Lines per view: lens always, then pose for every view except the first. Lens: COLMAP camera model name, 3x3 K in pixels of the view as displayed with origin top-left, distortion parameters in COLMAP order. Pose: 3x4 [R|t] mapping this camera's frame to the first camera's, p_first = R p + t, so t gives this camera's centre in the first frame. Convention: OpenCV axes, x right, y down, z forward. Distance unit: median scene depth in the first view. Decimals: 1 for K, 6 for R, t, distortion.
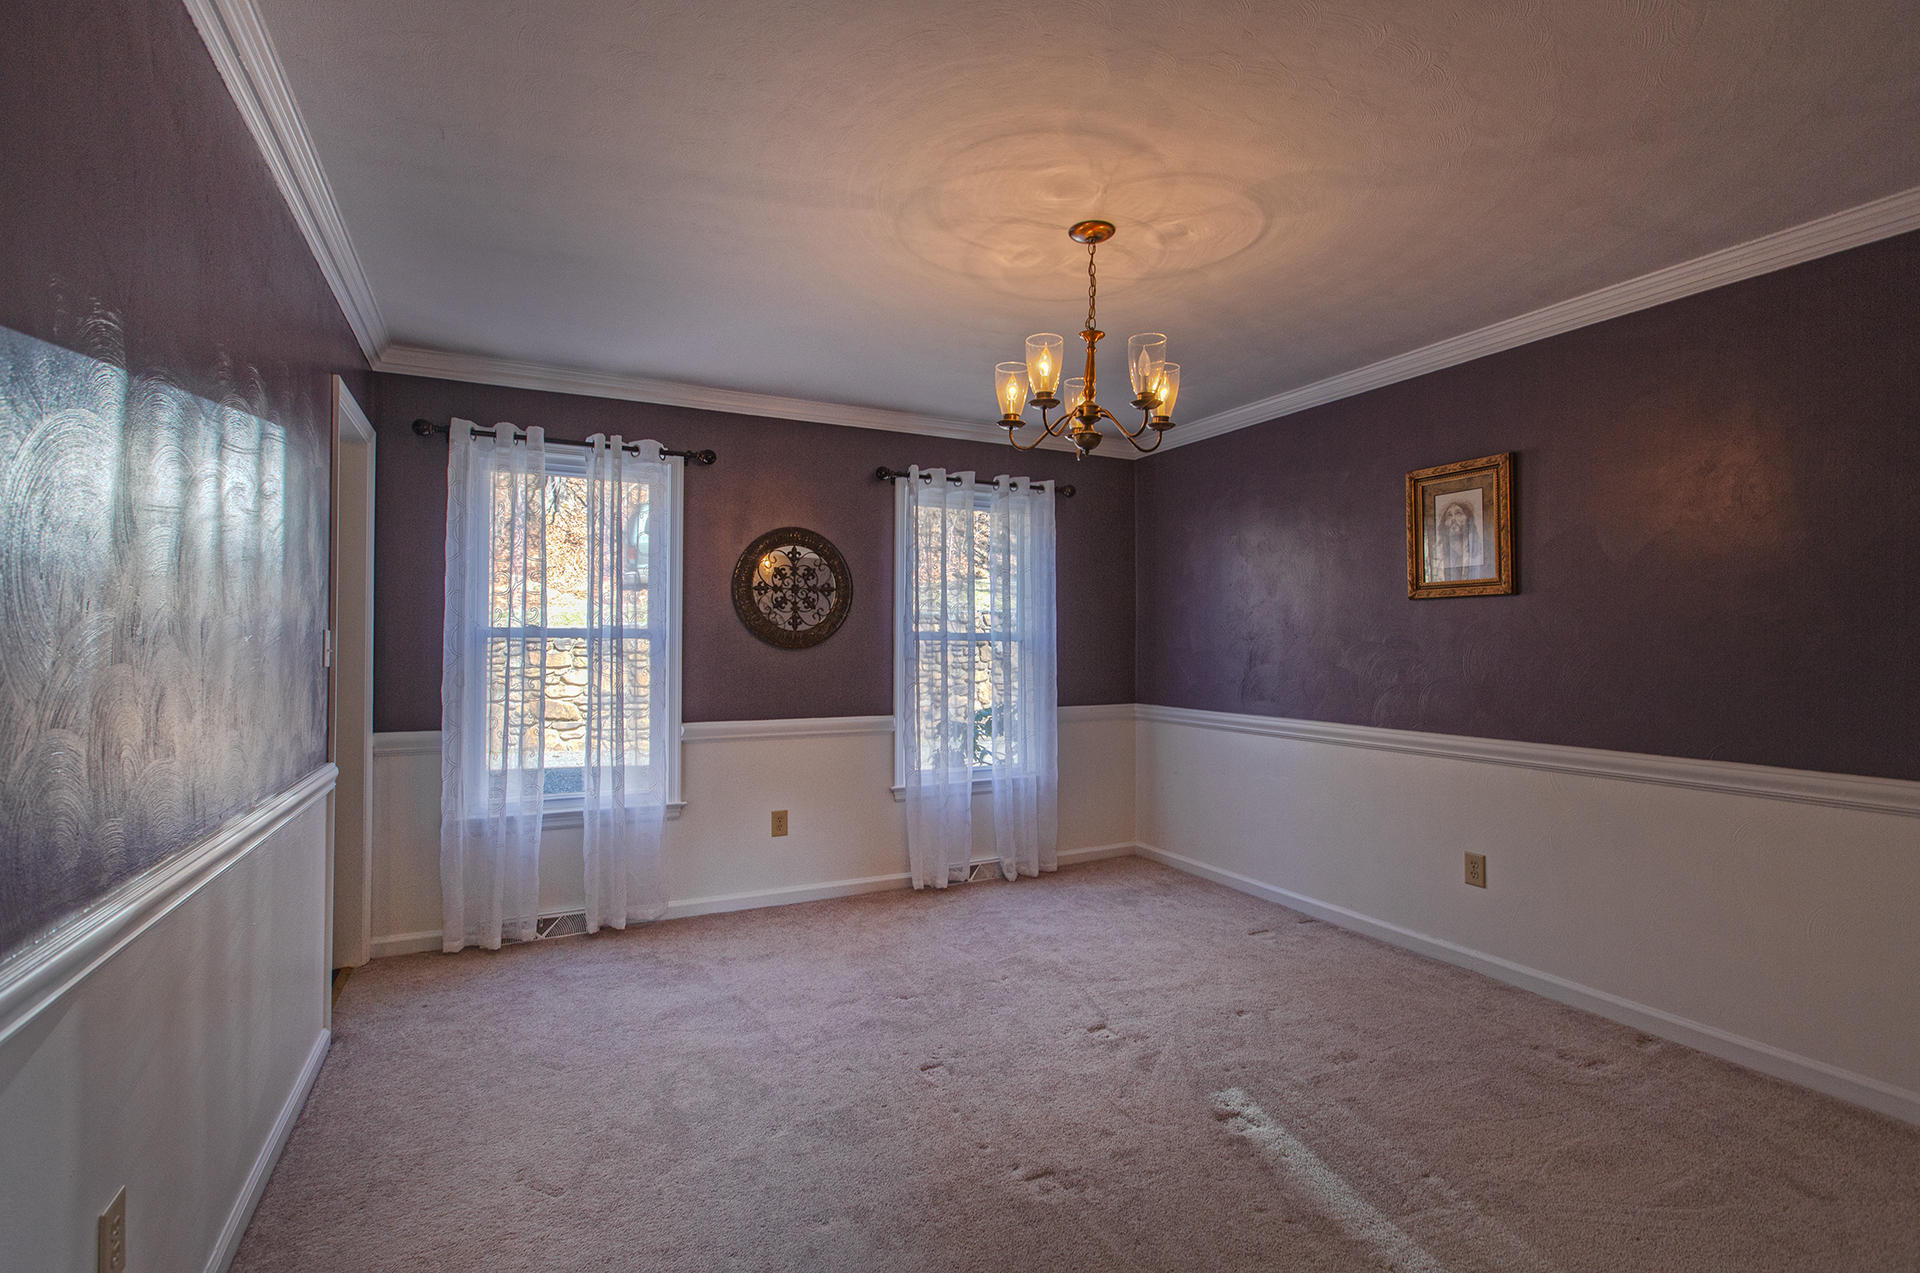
lens RADIAL K [[887.9, 0, 976.8], [0, 887.9, 640.5], [0, 0, 1]] dist [0.000854, 0.000263]
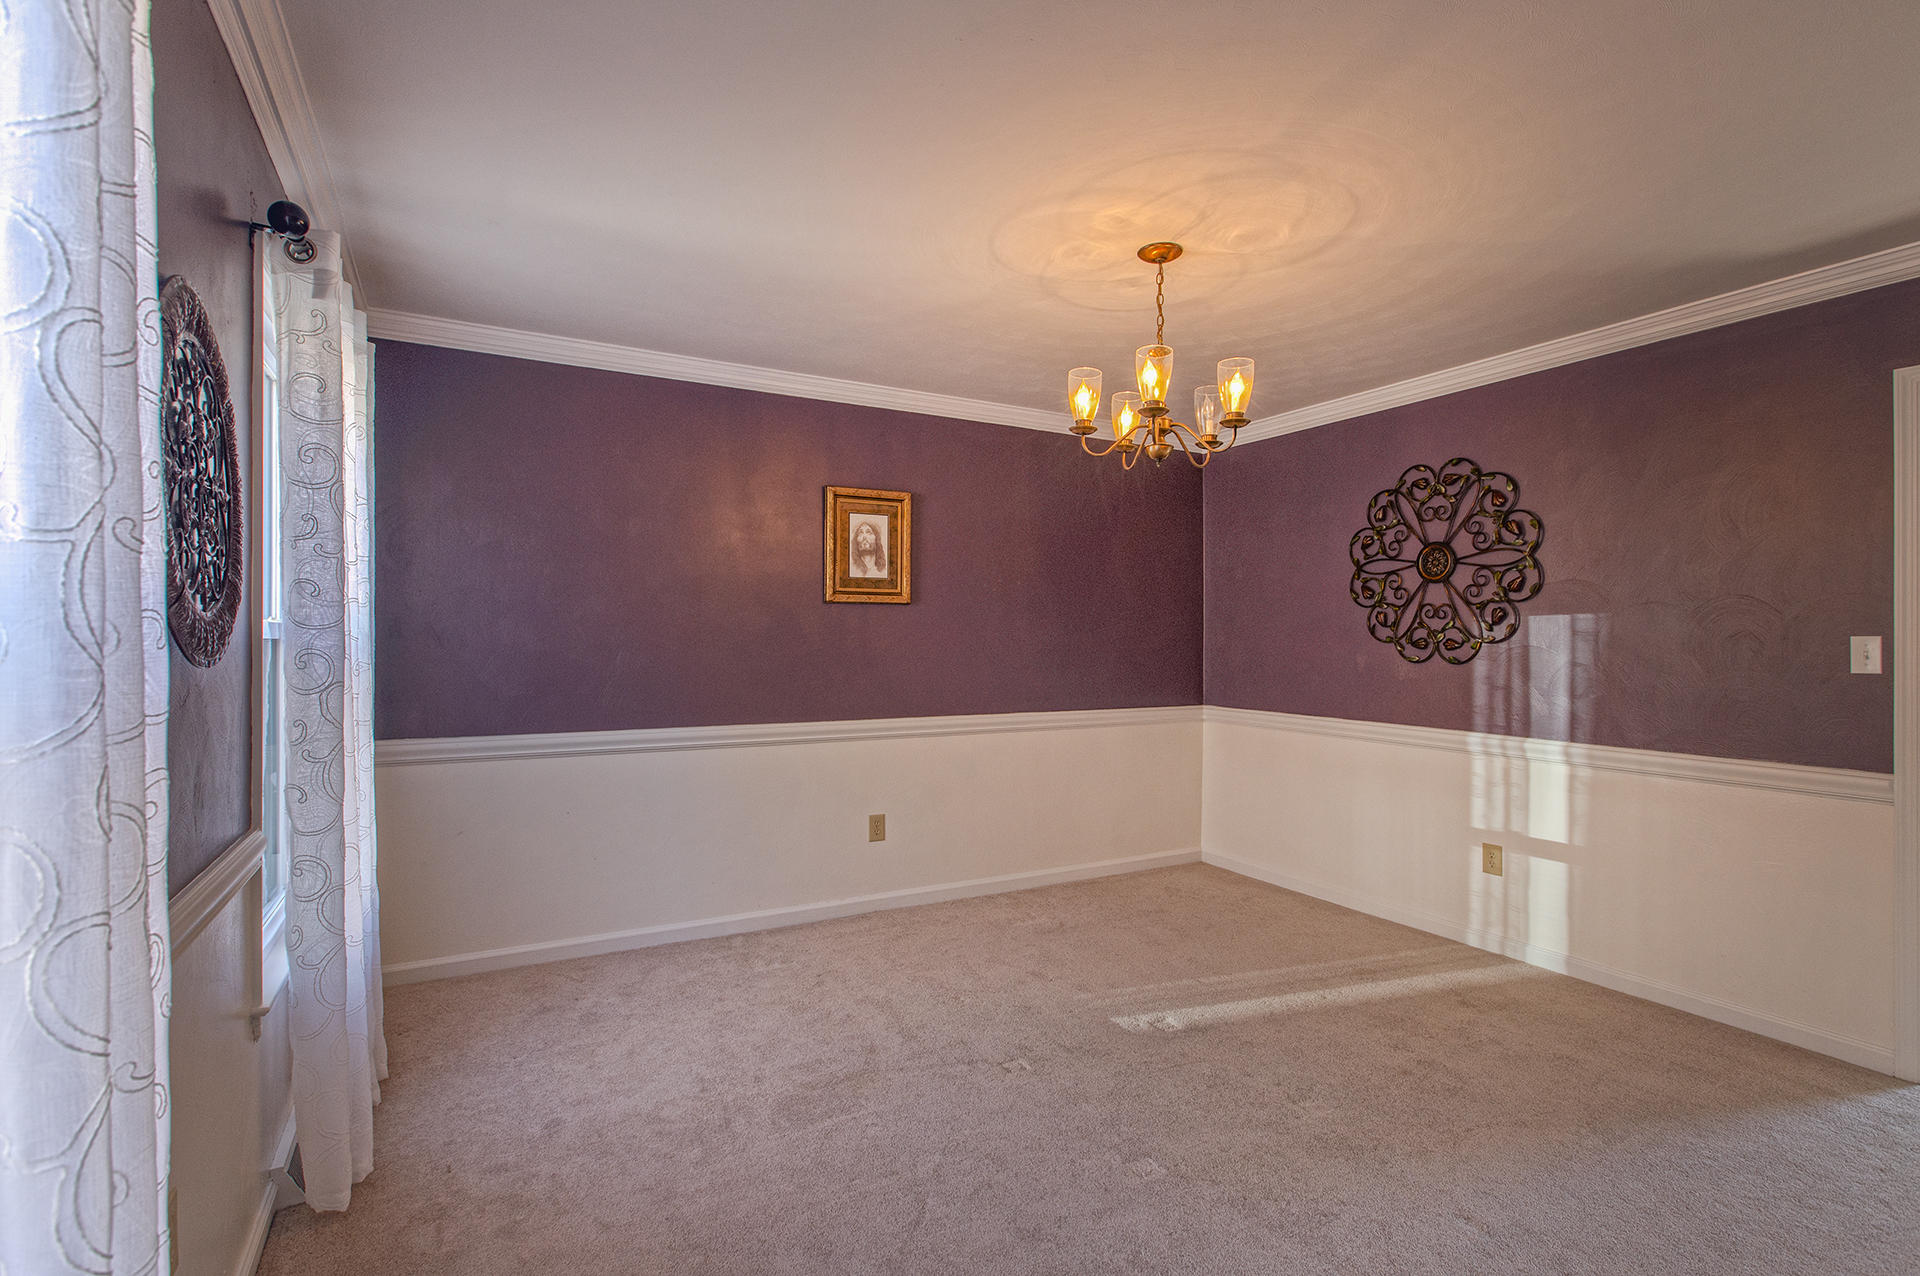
lens RADIAL K [[887.9, 0, 976.8], [0, 887.9, 642.0], [0, 0, 1]] dist [0.000854, 0.000263]
pose [[-0.031737, -0.011943, 0.999425, -0.693190], [-0.006787, 0.999908, 0.011733, -0.012043], [-0.999473, -0.006410, -0.031816, 0.950681]]
